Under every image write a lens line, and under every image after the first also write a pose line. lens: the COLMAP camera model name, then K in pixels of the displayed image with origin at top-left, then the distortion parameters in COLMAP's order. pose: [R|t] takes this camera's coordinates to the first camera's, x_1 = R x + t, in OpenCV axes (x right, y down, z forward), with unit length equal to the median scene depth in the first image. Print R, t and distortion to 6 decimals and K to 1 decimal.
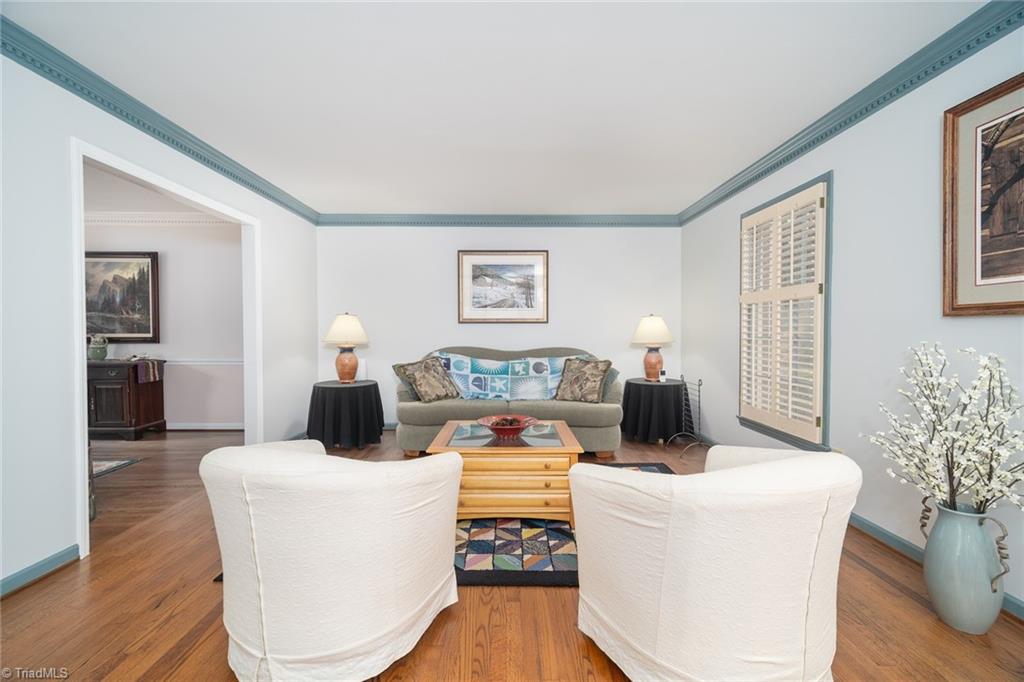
lens RADIAL K [[440.3, 0, 511.4], [0, 440.3, 337.8], [0, 0, 1]] dist [0.000801, 0.000553]
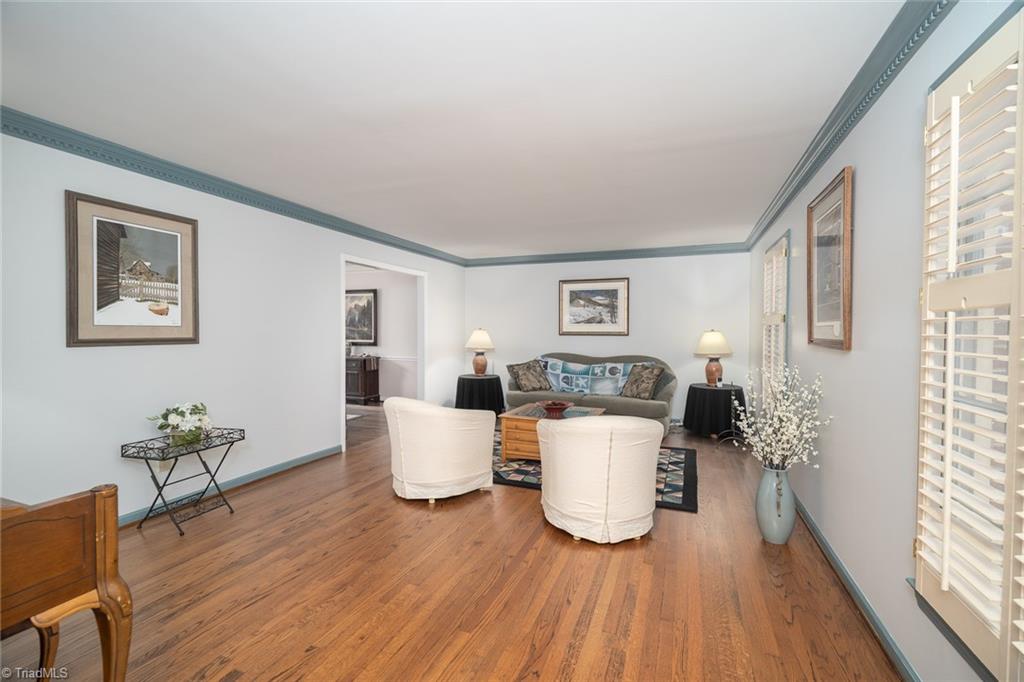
lens RADIAL K [[440.3, 0, 511.4], [0, 440.3, 337.8], [0, 0, 1]] dist [0.000801, 0.000553]
pose [[0.925466, 0.011190, -0.378667, 0.275374], [-0.011180, 0.999935, 0.002225, -0.029163], [0.378667, 0.002175, 0.925530, -0.315061]]
